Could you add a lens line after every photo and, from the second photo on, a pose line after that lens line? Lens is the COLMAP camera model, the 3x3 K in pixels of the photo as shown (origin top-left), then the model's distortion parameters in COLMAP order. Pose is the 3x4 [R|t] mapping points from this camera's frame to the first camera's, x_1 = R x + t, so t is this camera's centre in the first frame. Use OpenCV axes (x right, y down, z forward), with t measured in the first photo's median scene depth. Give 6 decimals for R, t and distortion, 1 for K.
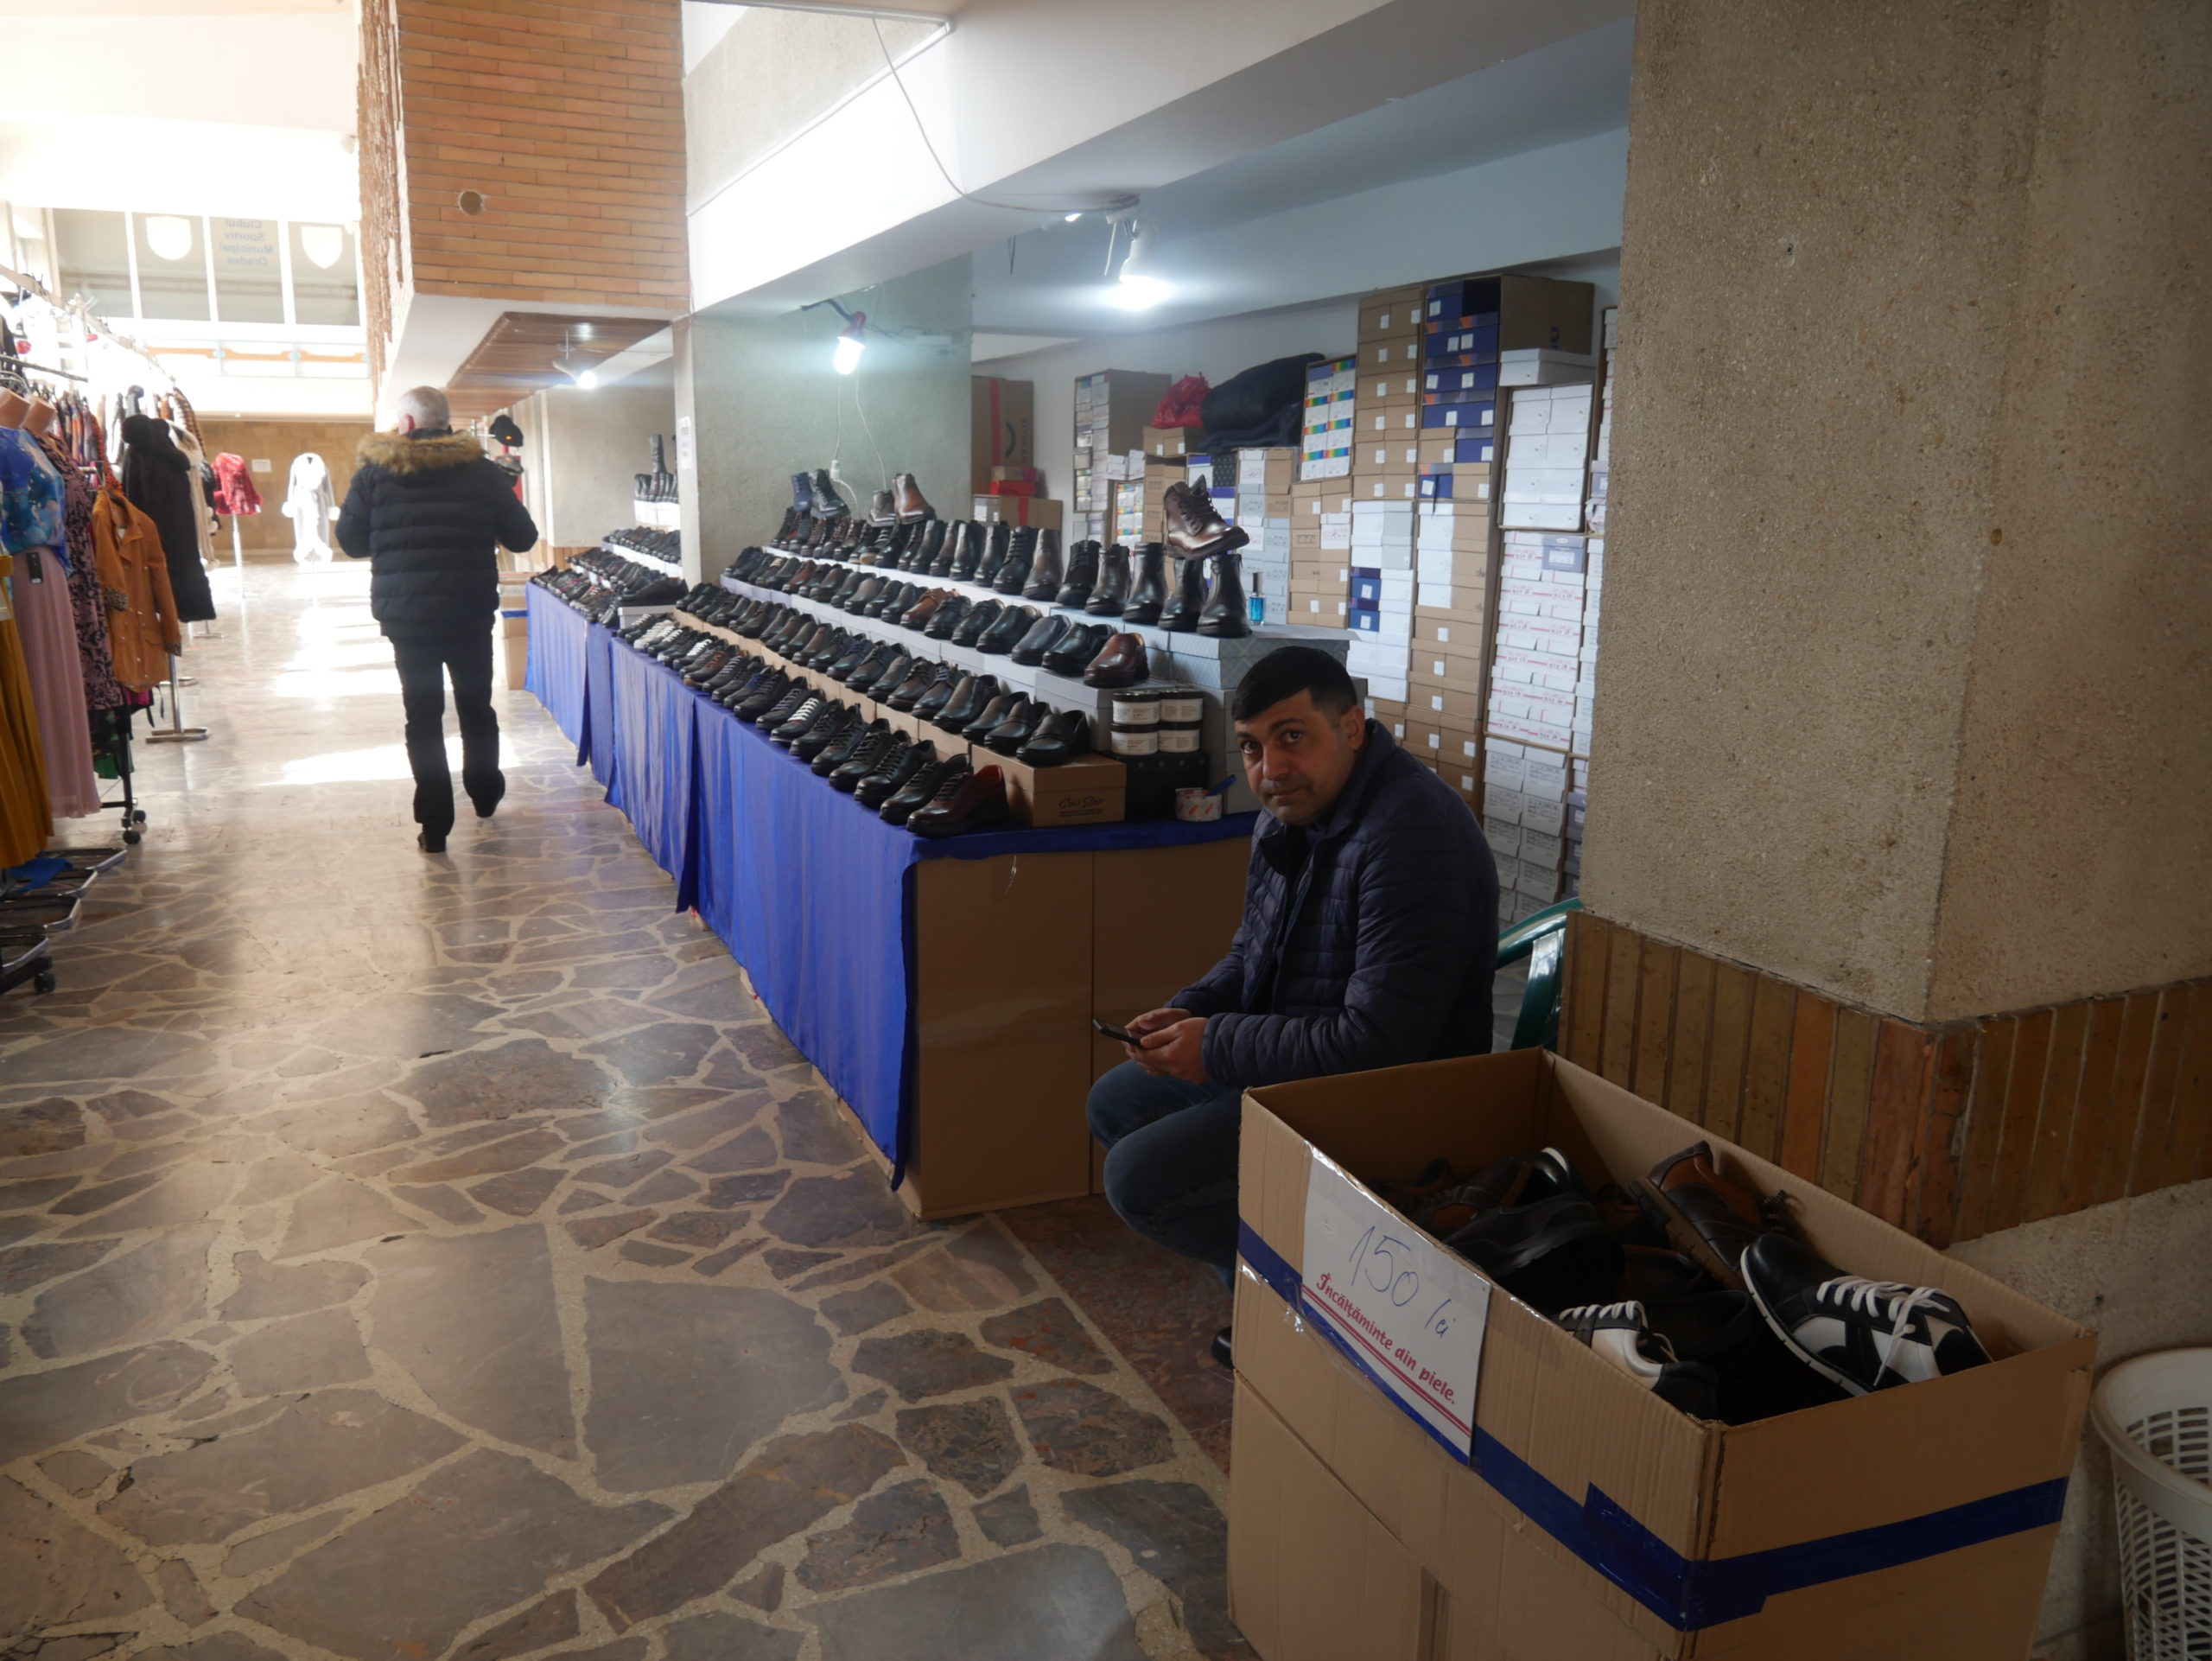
lens RADIAL K [[1665.8, 0, 1107.0], [0, 1665.8, 832.6], [0, 0, 1]] dist [-0.046600, 0.022138]
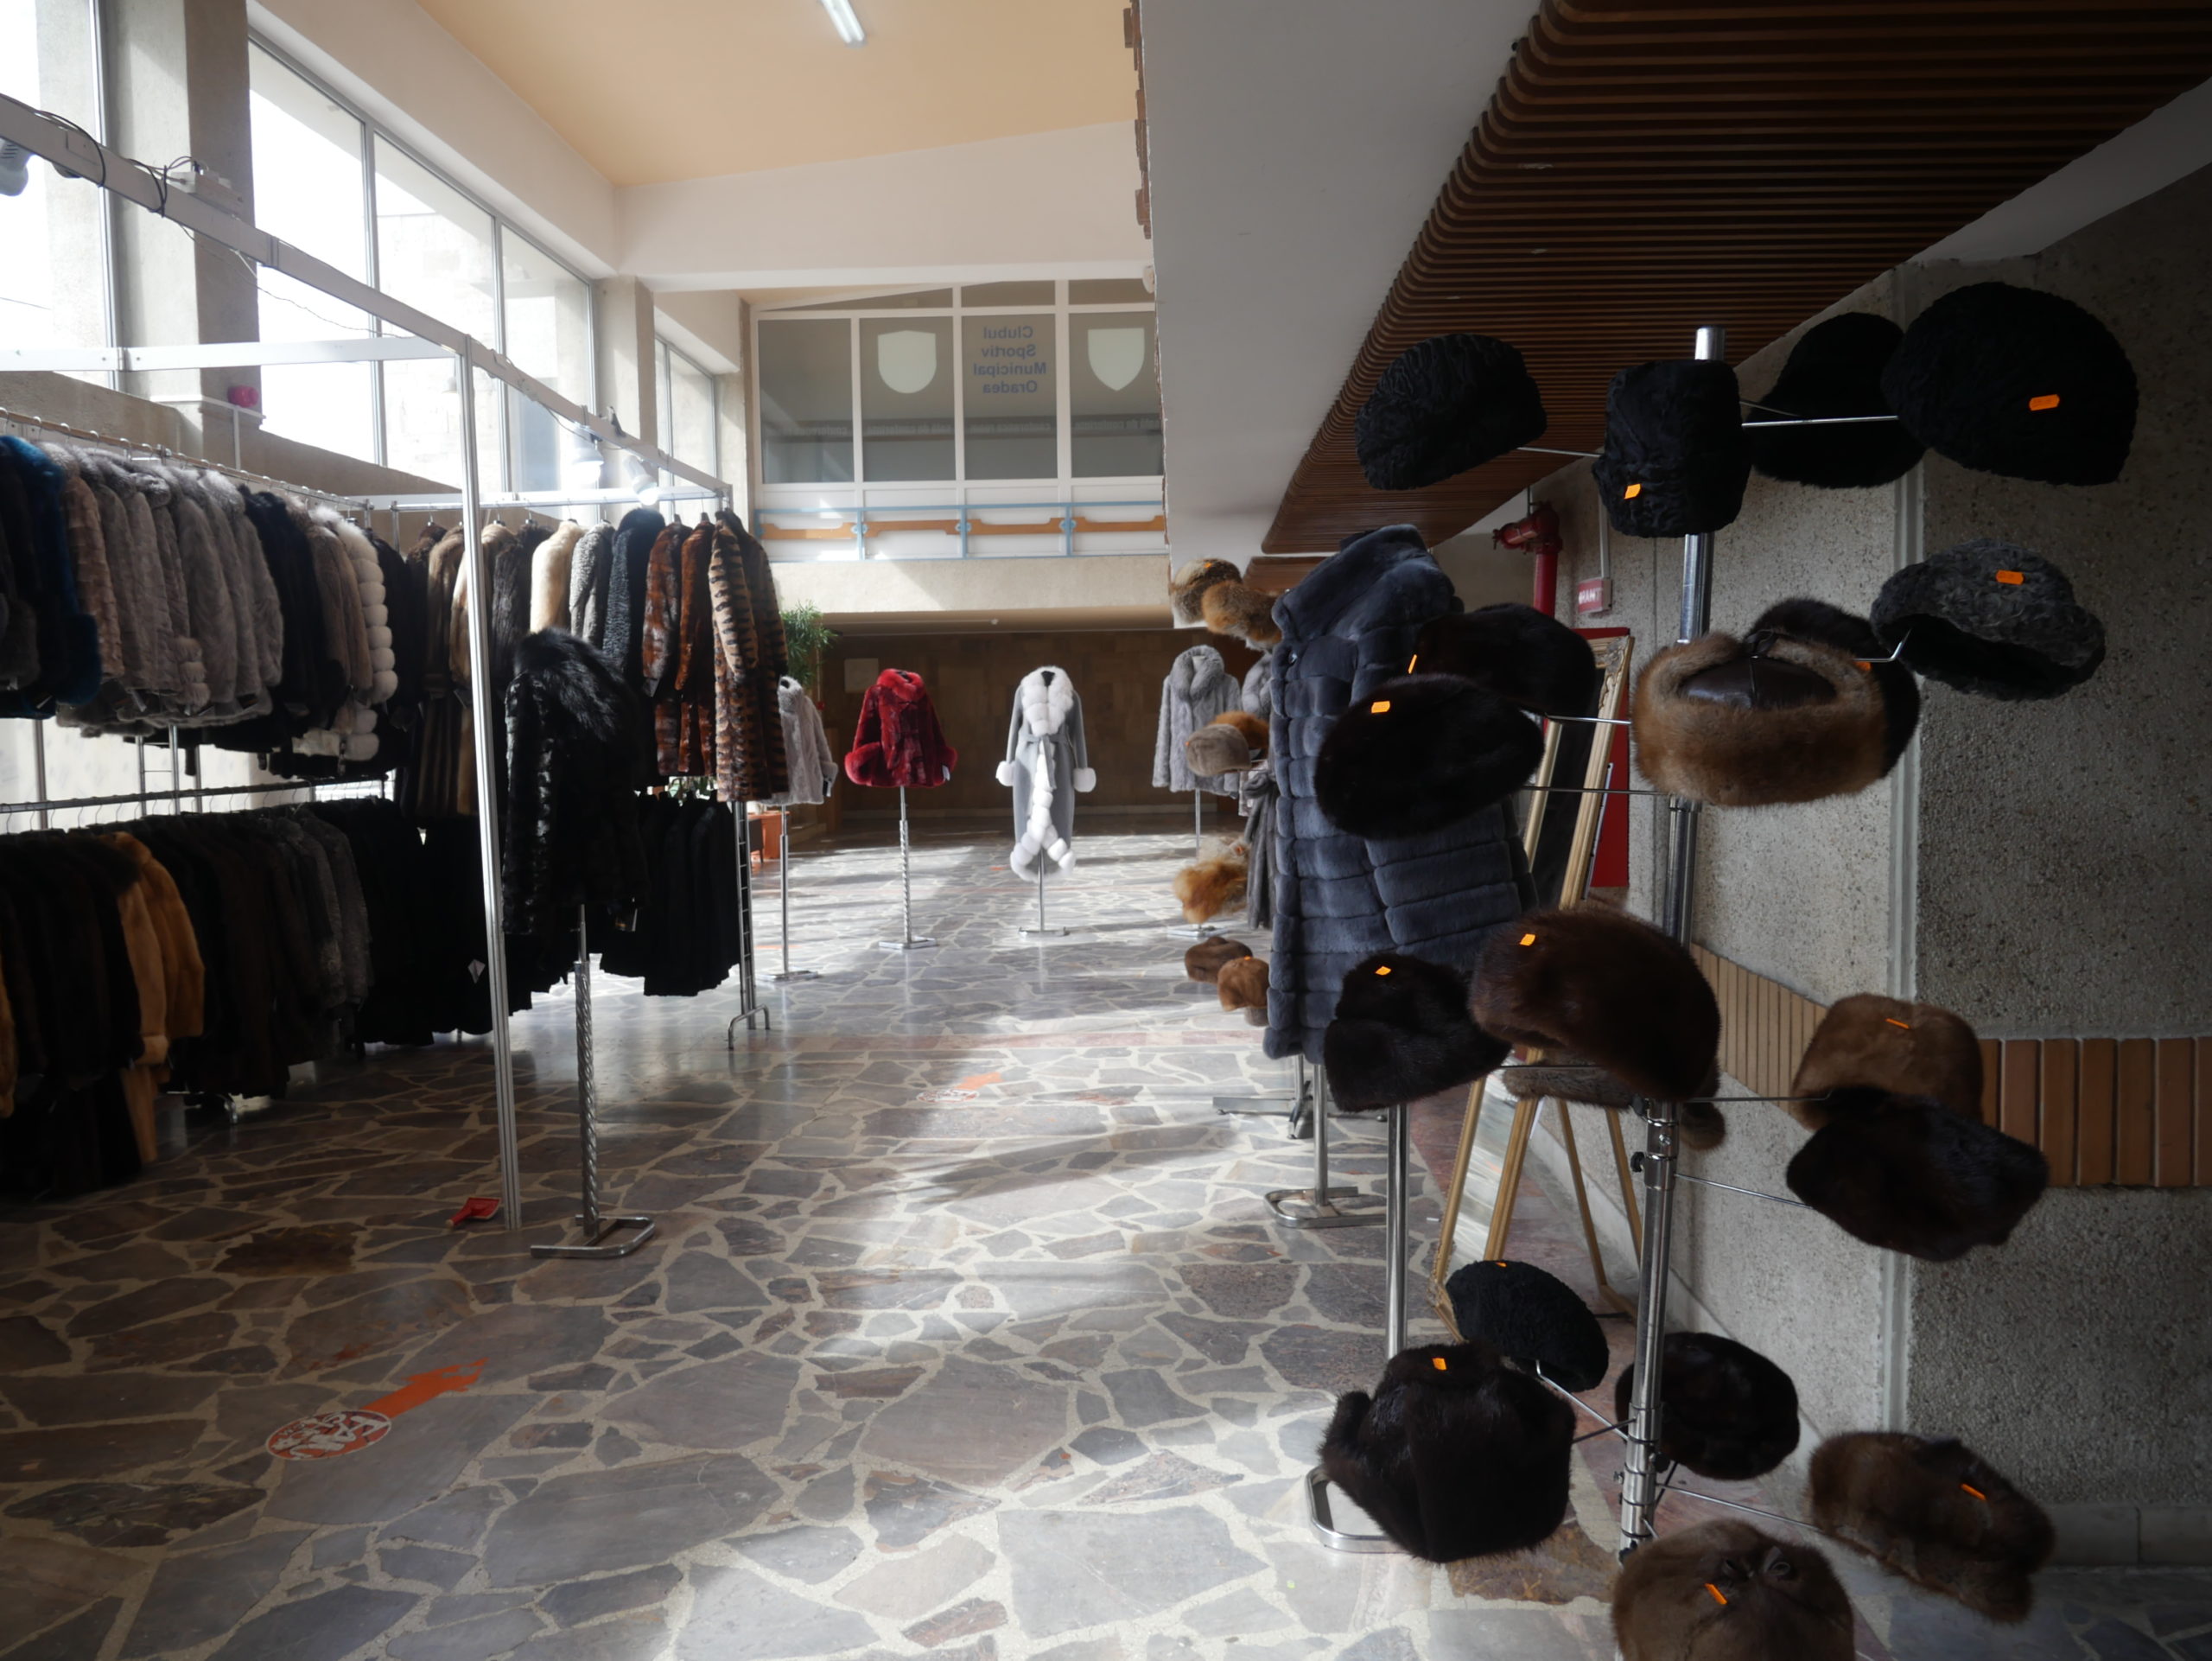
lens RADIAL K [[1665.8, 0, 1110.7], [0, 1665.8, 828.4], [0, 0, 1]] dist [-0.046600, 0.022138]
pose [[0.899092, 0.008701, -0.437673, -0.193616], [-0.066249, 0.990992, -0.116390, -0.097276], [0.432718, 0.133640, 0.891569, 0.445719]]
